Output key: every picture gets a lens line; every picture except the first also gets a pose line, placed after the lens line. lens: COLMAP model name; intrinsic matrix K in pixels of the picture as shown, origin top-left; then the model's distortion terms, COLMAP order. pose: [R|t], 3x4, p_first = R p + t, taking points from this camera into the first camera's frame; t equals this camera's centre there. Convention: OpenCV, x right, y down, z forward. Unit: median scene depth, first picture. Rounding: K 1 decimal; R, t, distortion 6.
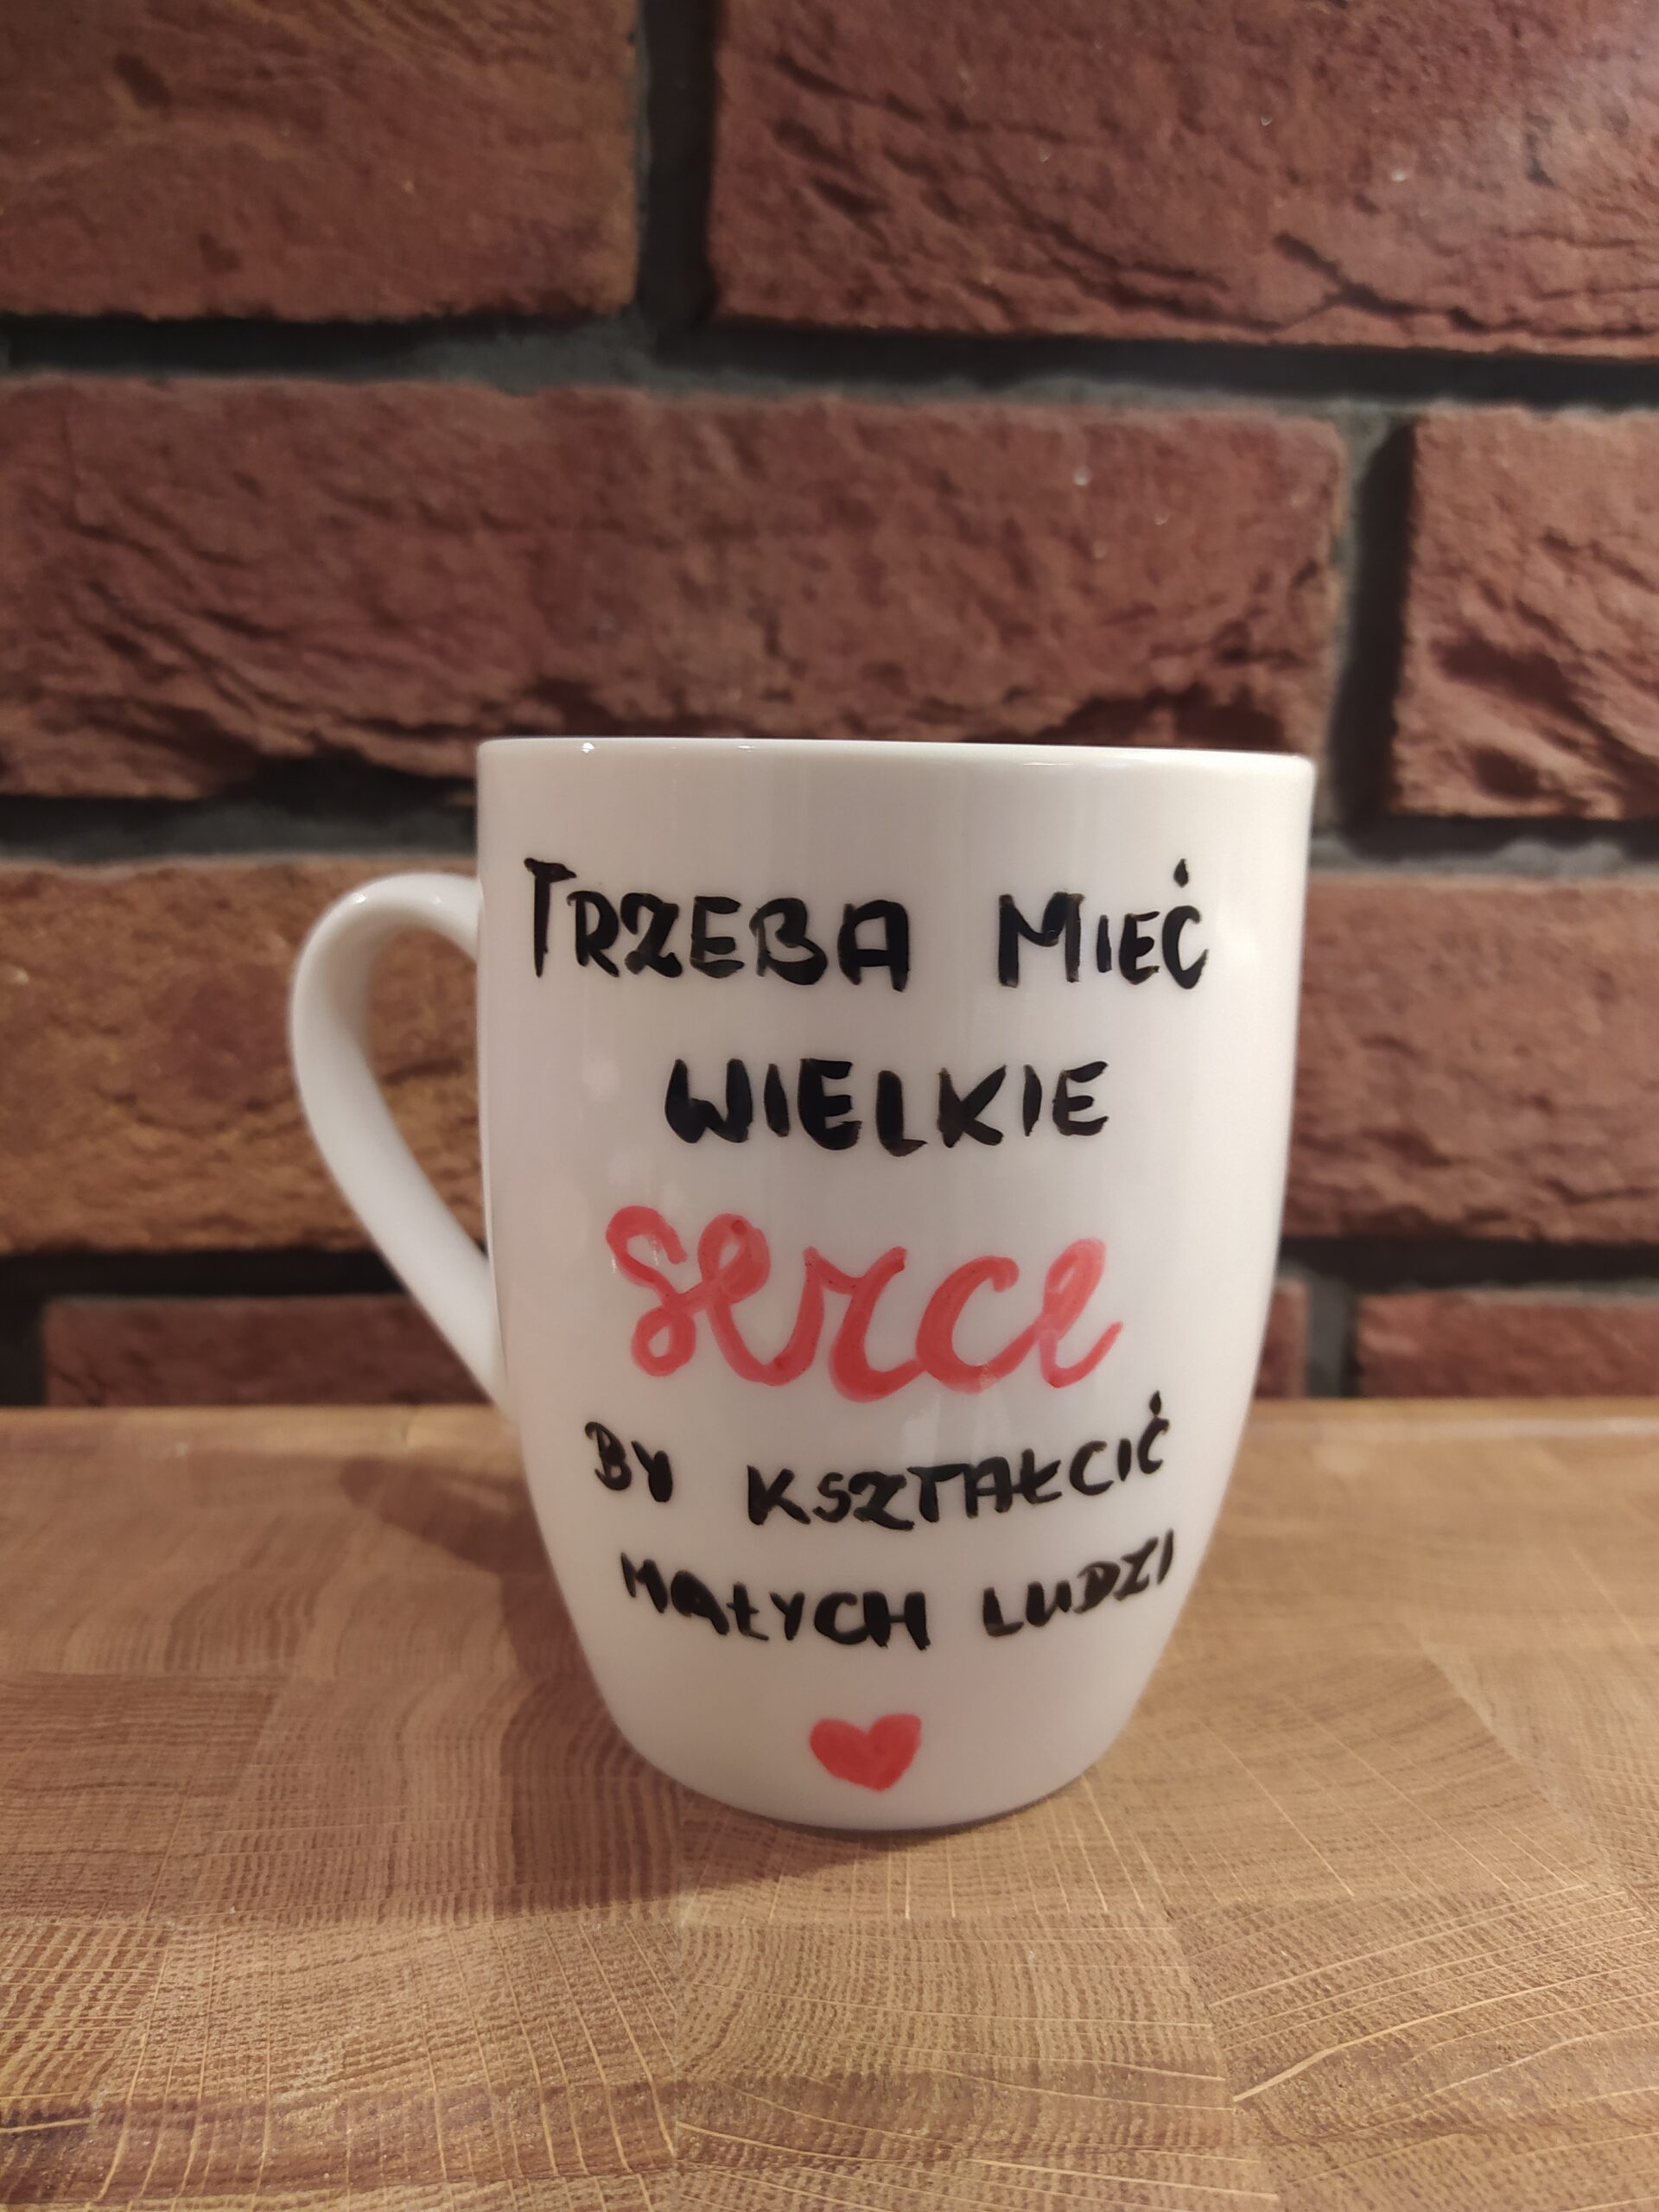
lens RADIAL K [[1750.4, 0, 829.5], [0, 1750.4, 1106.0], [0, 0, 1]] dist [0.086144, -0.236281]
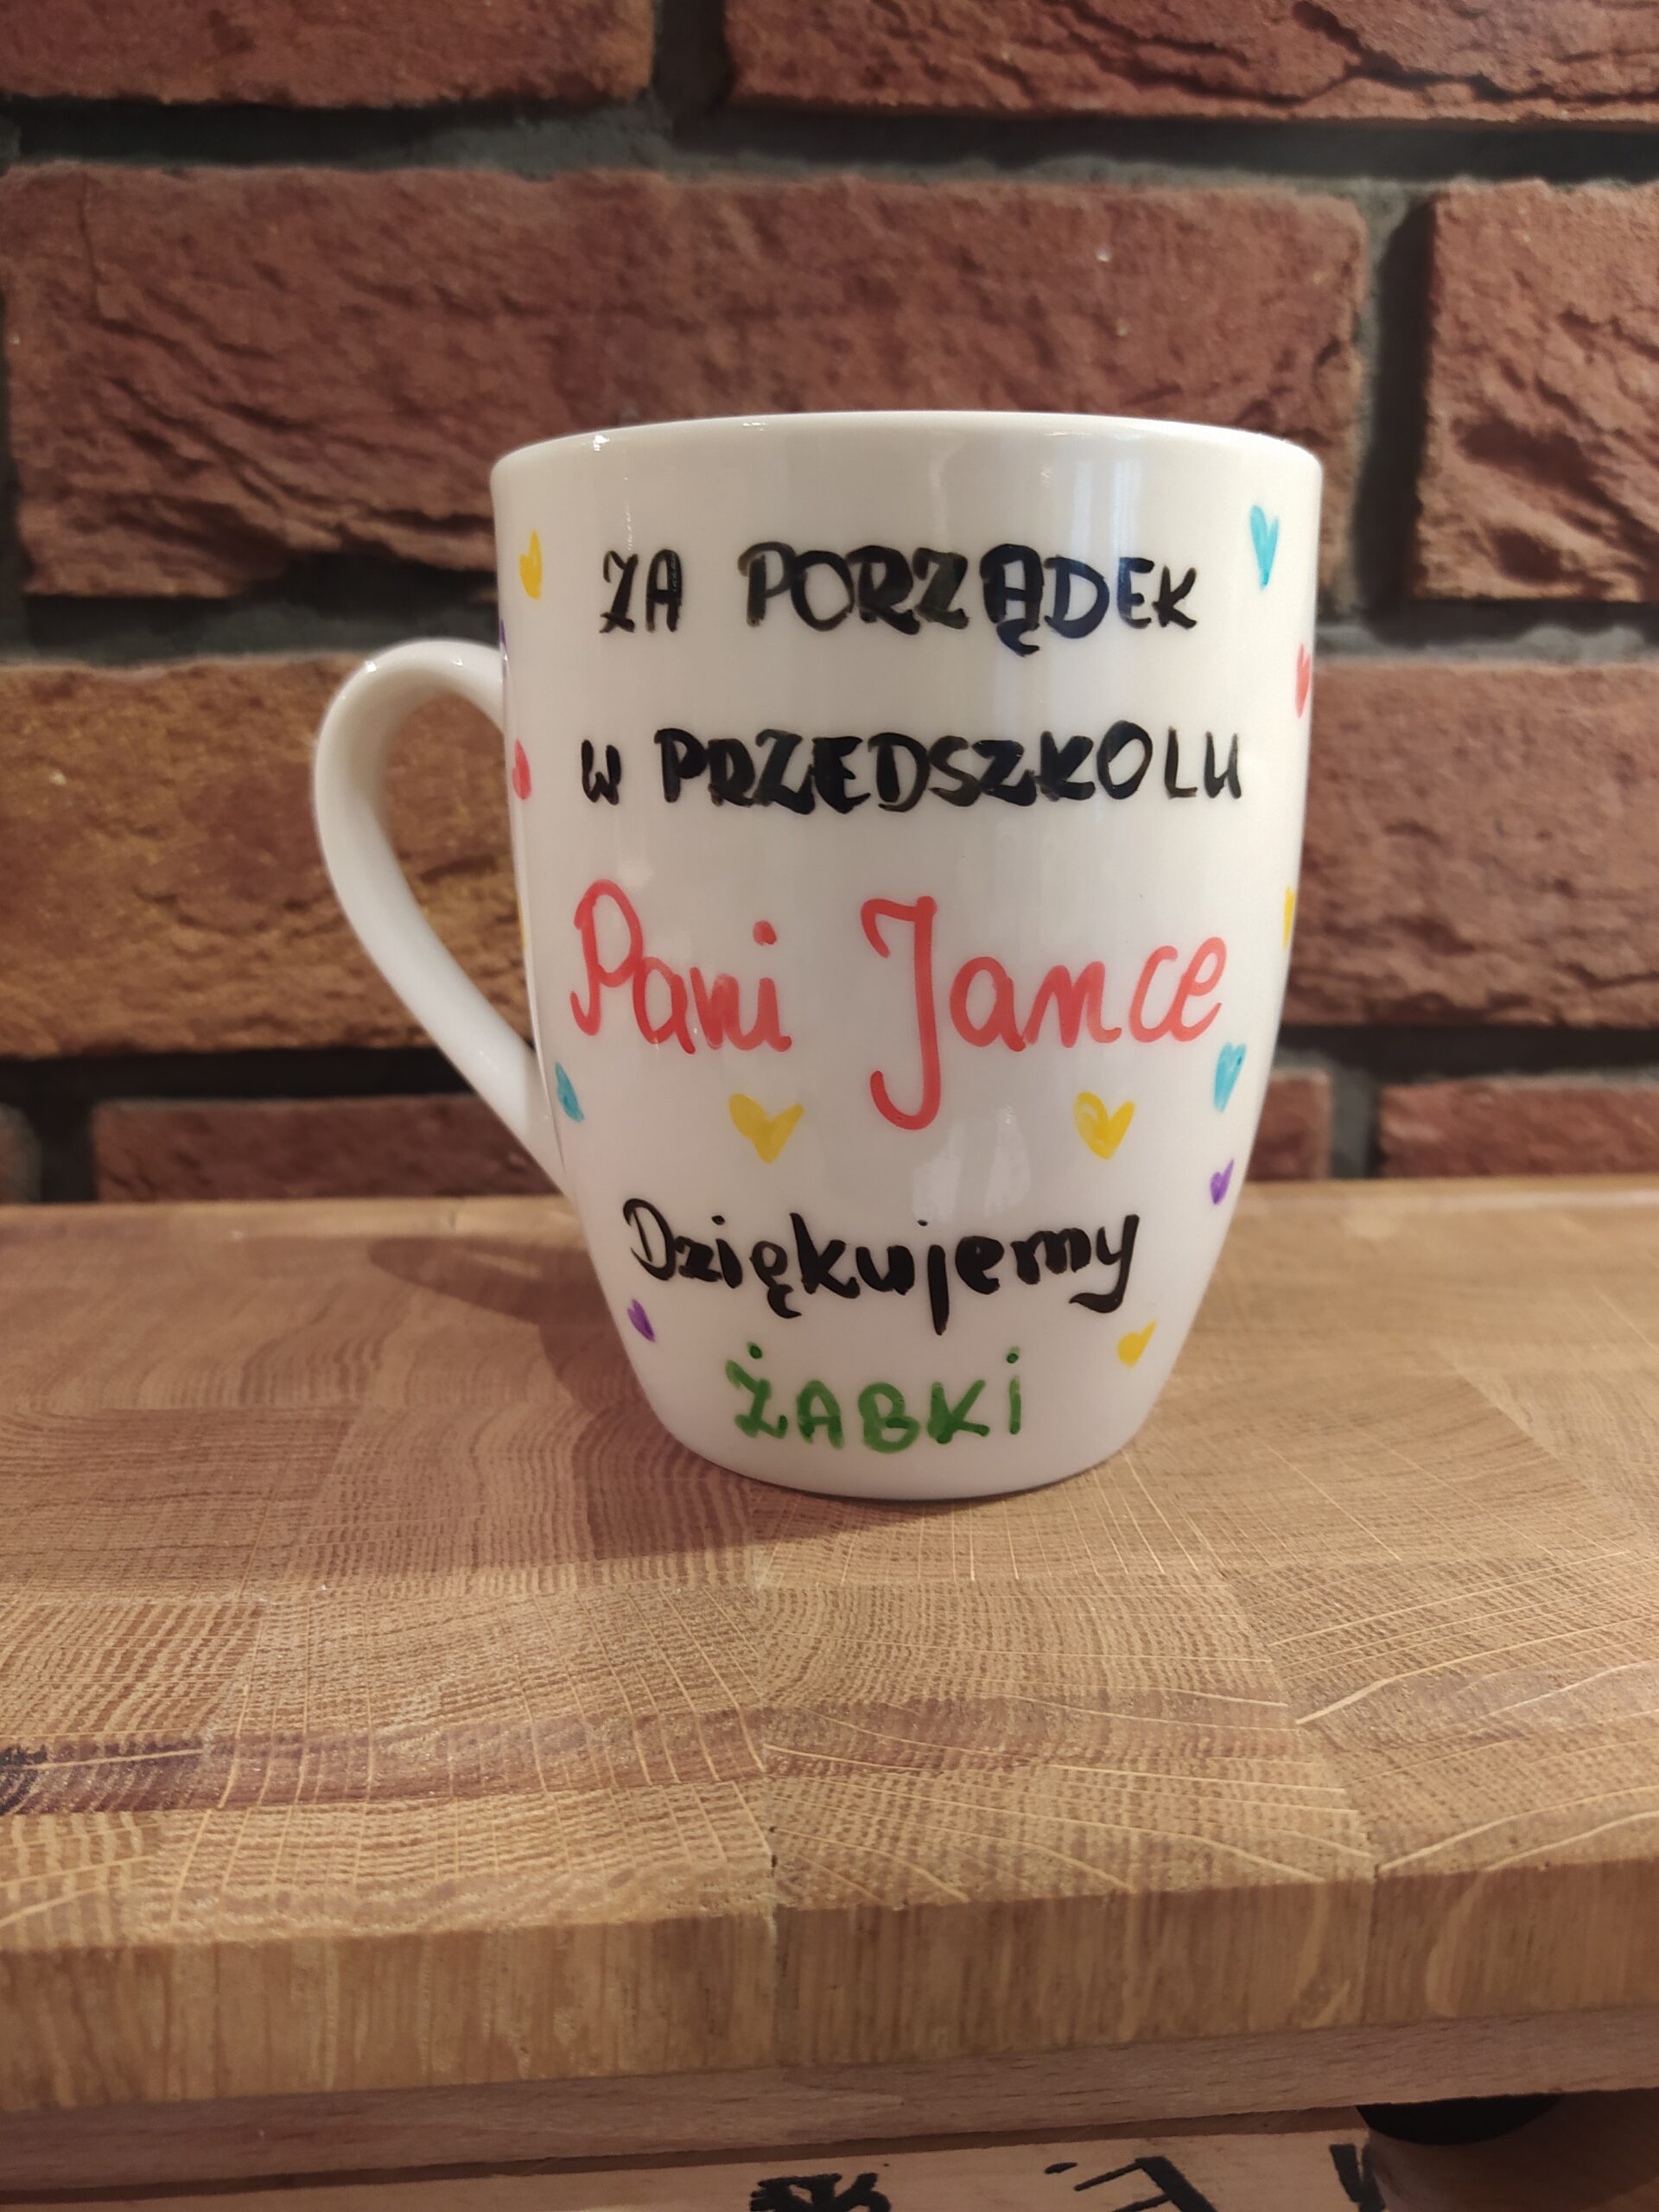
lens RADIAL K [[1739.8, 0, 829.5], [0, 1739.8, 1106.0], [0, 0, 1]] dist [0.101197, -0.259588]
pose [[0.999831, -0.018332, -0.001044, -0.032527], [0.018361, 0.998622, 0.049156, 0.120355], [0.000142, -0.049166, 0.998791, -0.021592]]
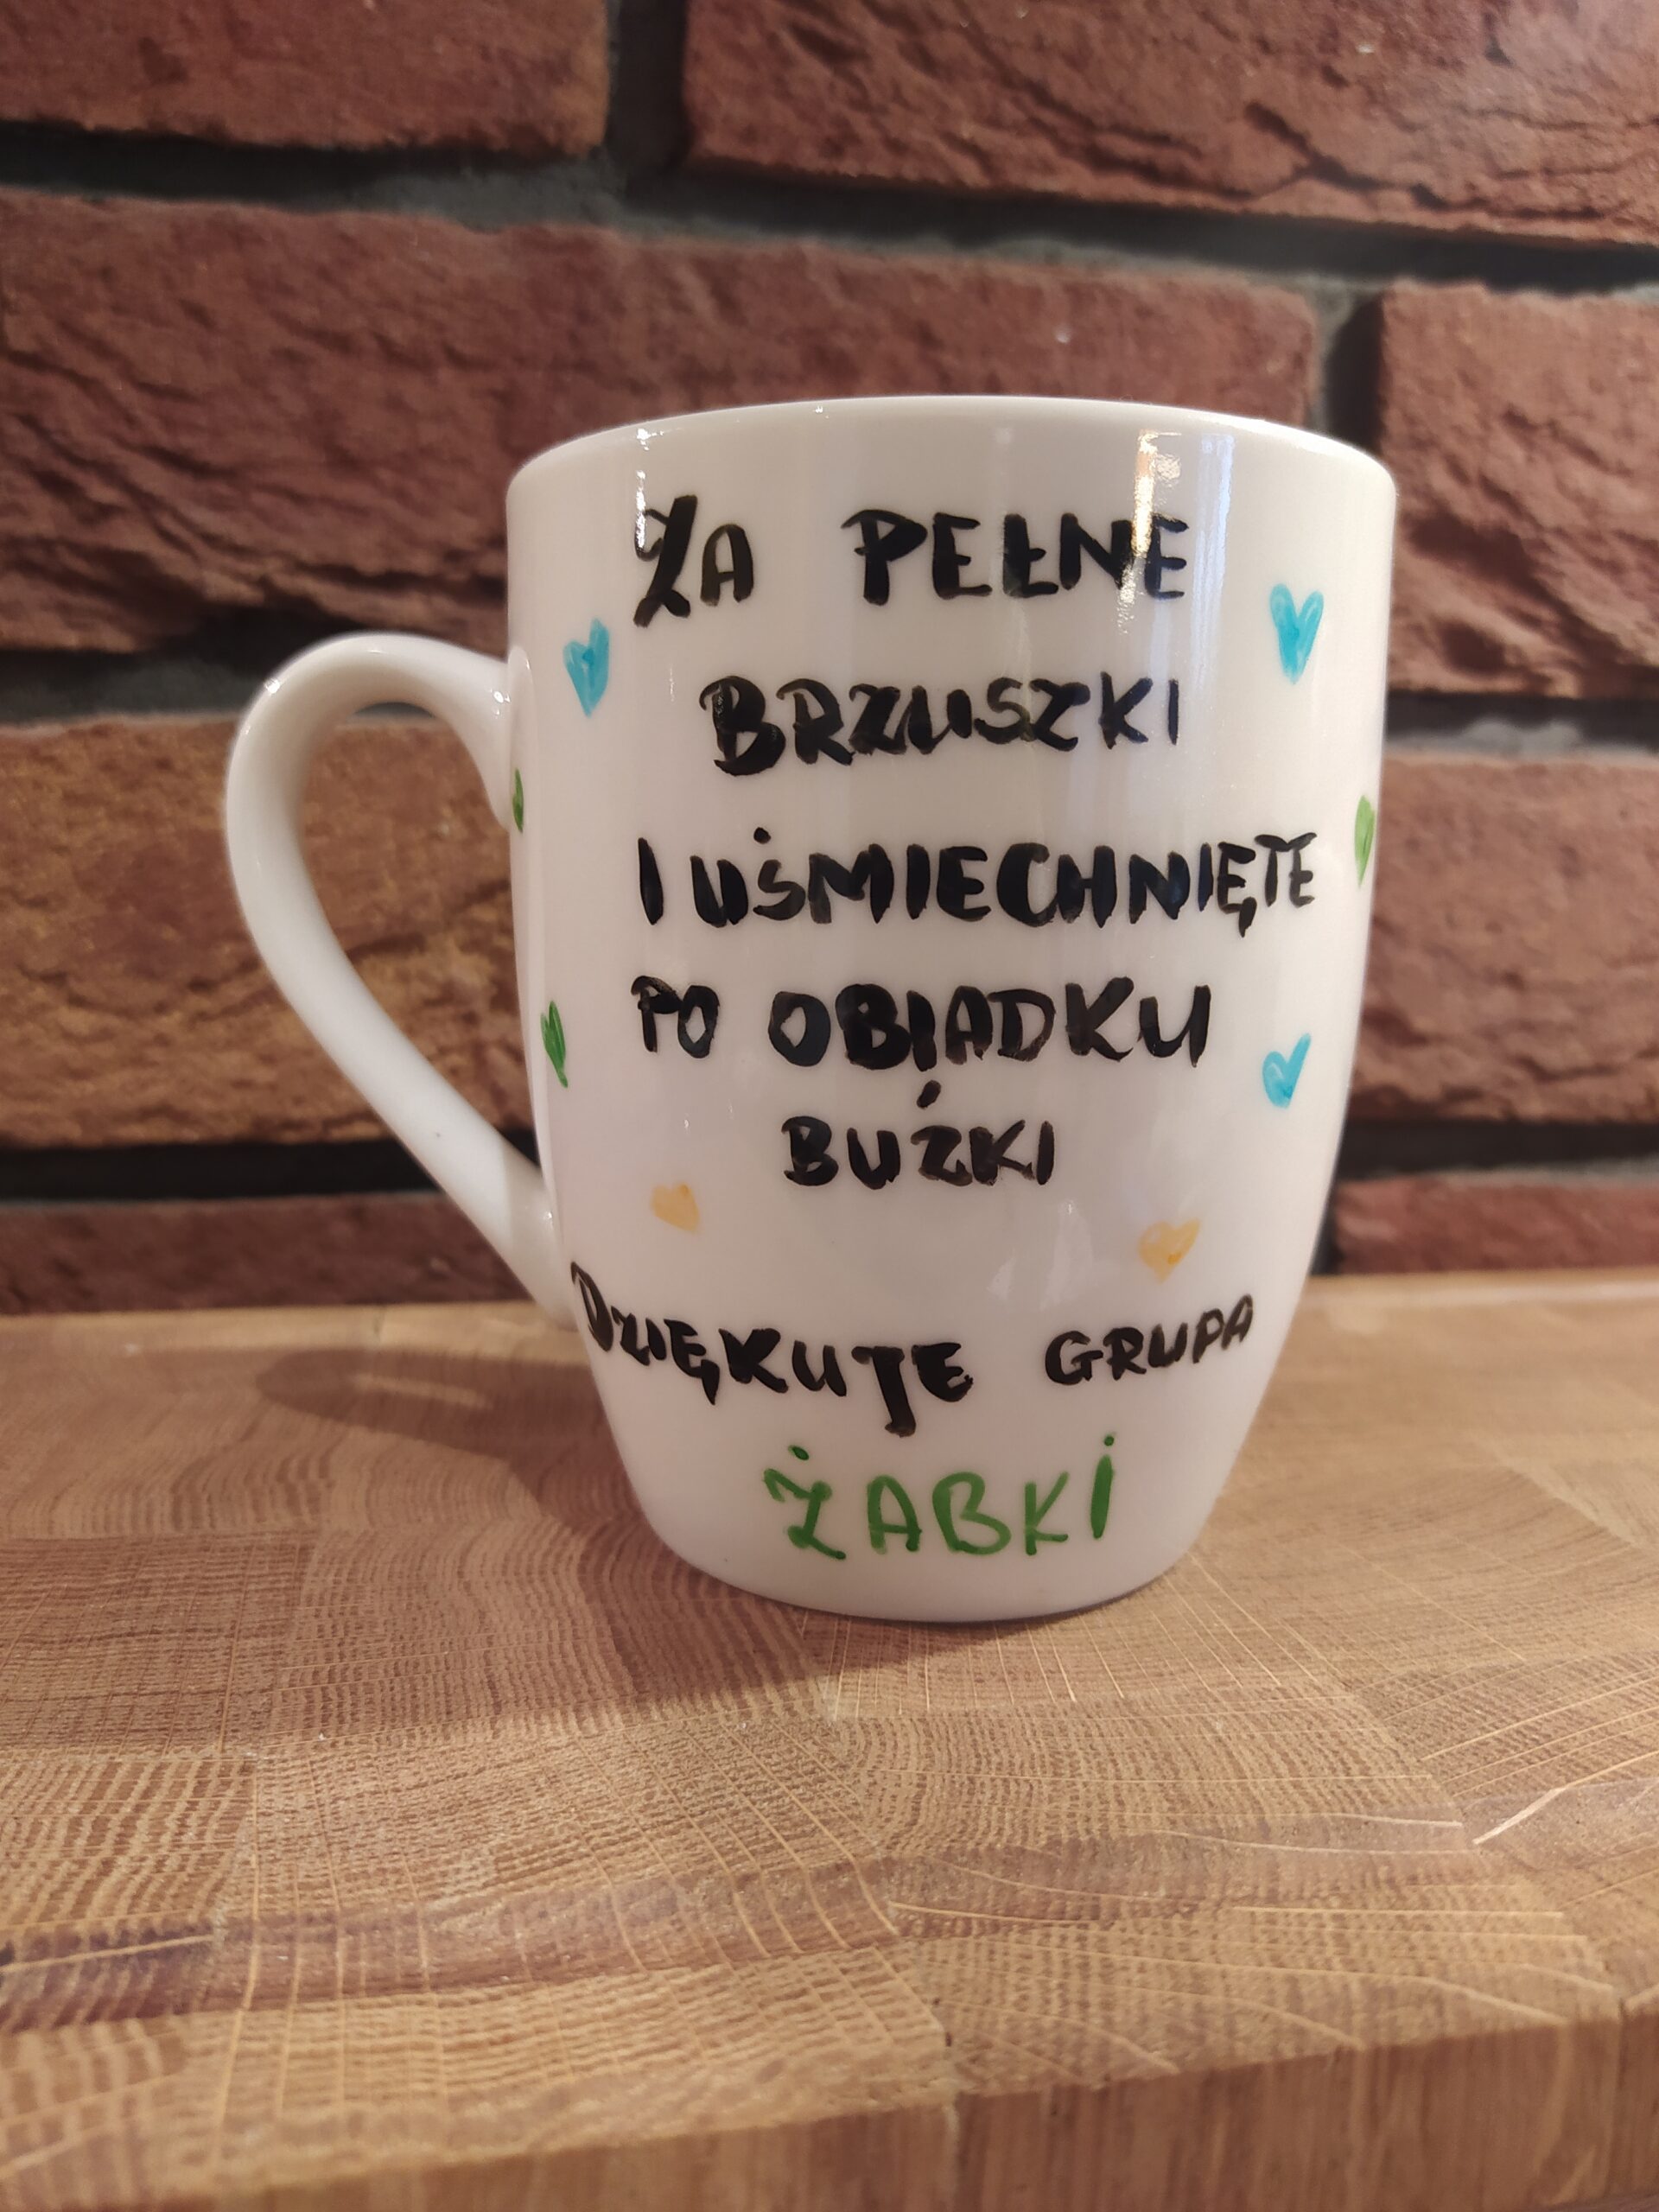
lens RADIAL K [[1749.2, 0, 829.5], [0, 1749.2, 1106.0], [0, 0, 1]] dist [0.082573, -0.246284]
pose [[0.994109, -0.019068, 0.106698, -0.165127], [0.022341, 0.999313, -0.029571, 0.165108], [-0.106061, 0.031781, 0.993852, 0.087110]]
